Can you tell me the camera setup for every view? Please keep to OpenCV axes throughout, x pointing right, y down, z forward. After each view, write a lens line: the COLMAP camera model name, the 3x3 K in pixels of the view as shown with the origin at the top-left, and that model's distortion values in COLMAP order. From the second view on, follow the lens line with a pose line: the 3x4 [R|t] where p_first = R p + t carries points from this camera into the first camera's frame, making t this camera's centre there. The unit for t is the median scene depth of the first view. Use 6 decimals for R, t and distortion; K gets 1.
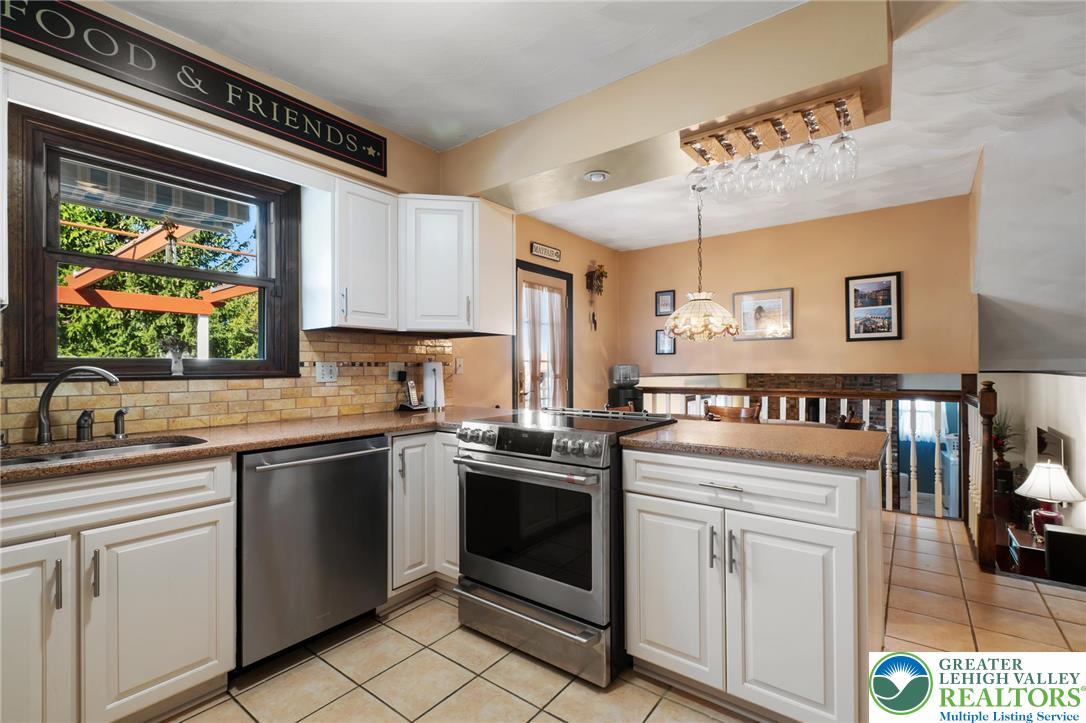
lens RADIAL K [[483.5, 0, 537.9], [0, 483.5, 366.5], [0, 0, 1]] dist [0.001764, 0.000087]
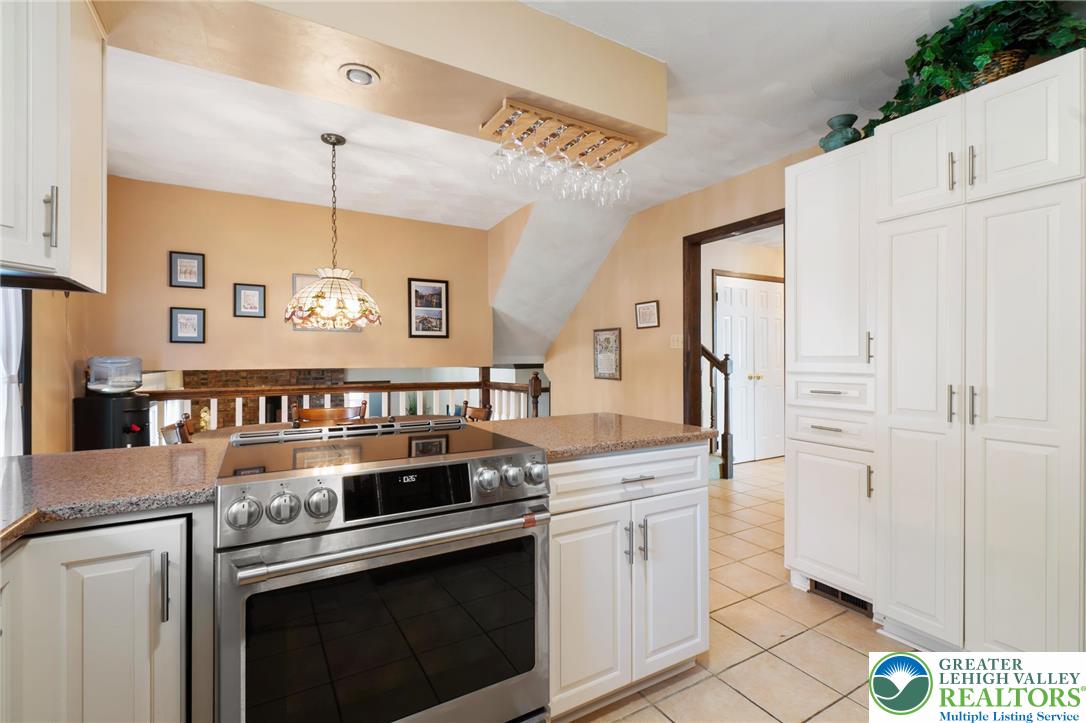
lens RADIAL K [[491.1, 0, 543.0], [0, 491.1, 361.5], [0, 0, 1]] dist [0.023005, -0.000037]
pose [[0.379118, 0.001321, 0.925348, -0.368880], [-0.001531, 0.999999, -0.000800, 0.001819], [-0.925347, -0.001113, 0.379119, 0.449291]]
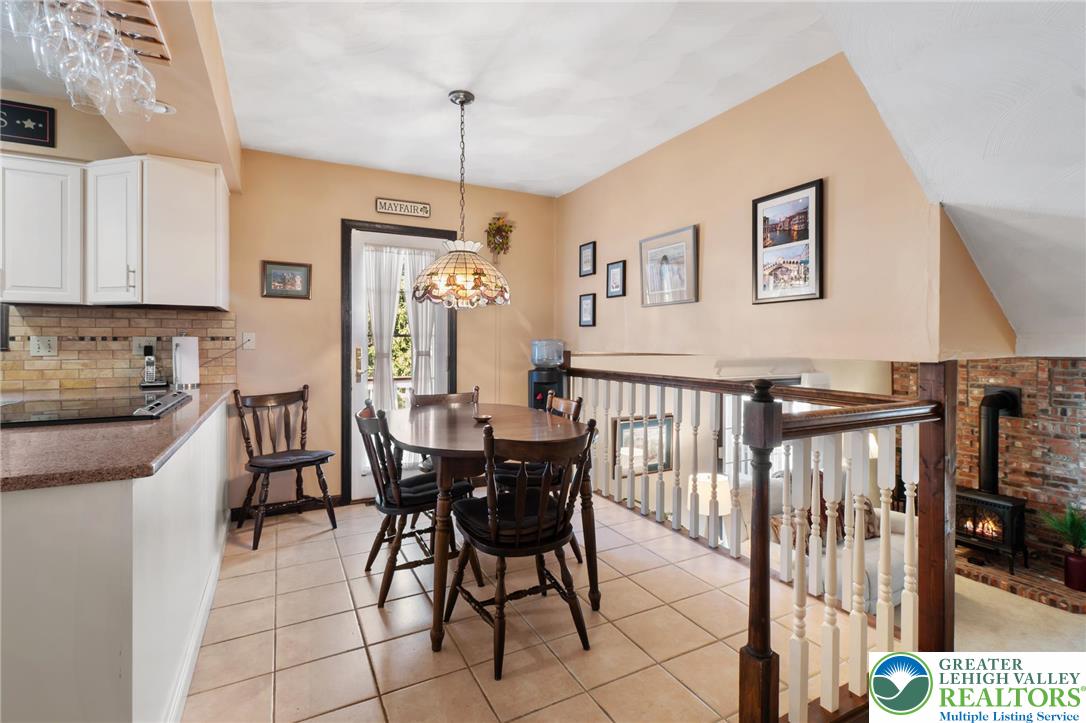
lens RADIAL K [[502.4, 0, 547.4], [0, 502.4, 345.6], [0, 0, 1]] dist [0.000114, -0.000833]
pose [[0.910454, 0.010960, -0.413466, 0.952666], [-0.005989, 0.999893, 0.013319, -0.010085], [0.413568, -0.009650, 0.910422, 0.452634]]
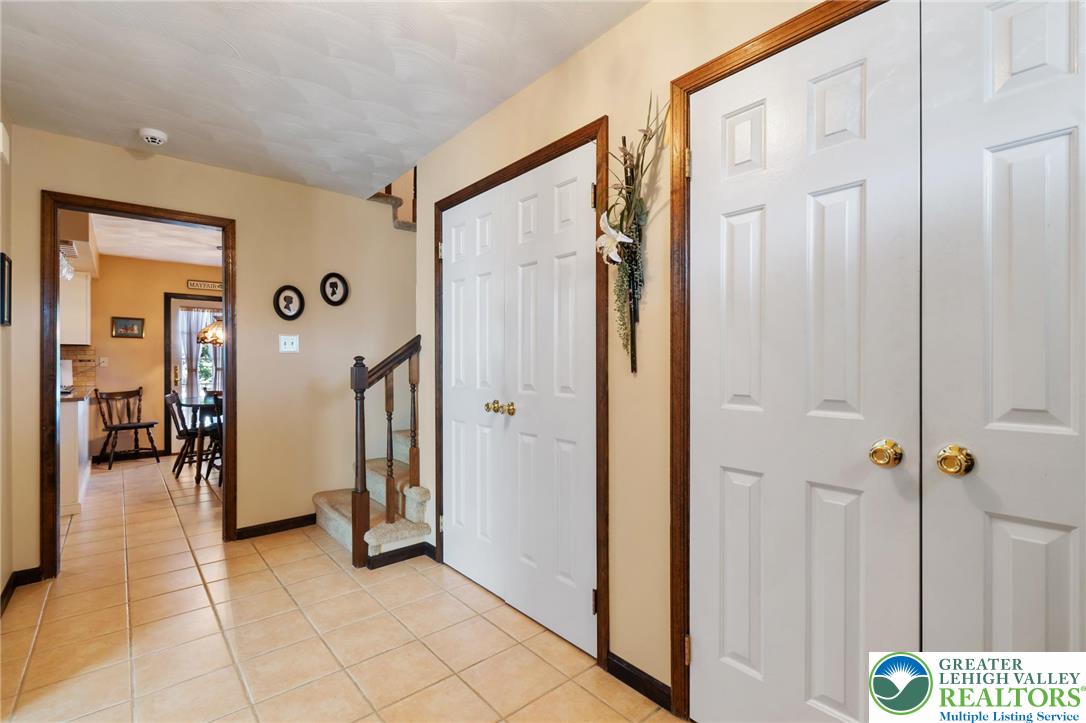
lens RADIAL K [[489.5, 0, 543.0], [0, 489.5, 361.5], [0, 0, 1]] dist [-0.004057, -0.000869]
pose [[0.980650, 0.005359, -0.195698, 2.060191], [-0.004457, 0.999977, 0.005050, -0.022894], [0.195721, -0.004080, 0.980651, -0.429962]]
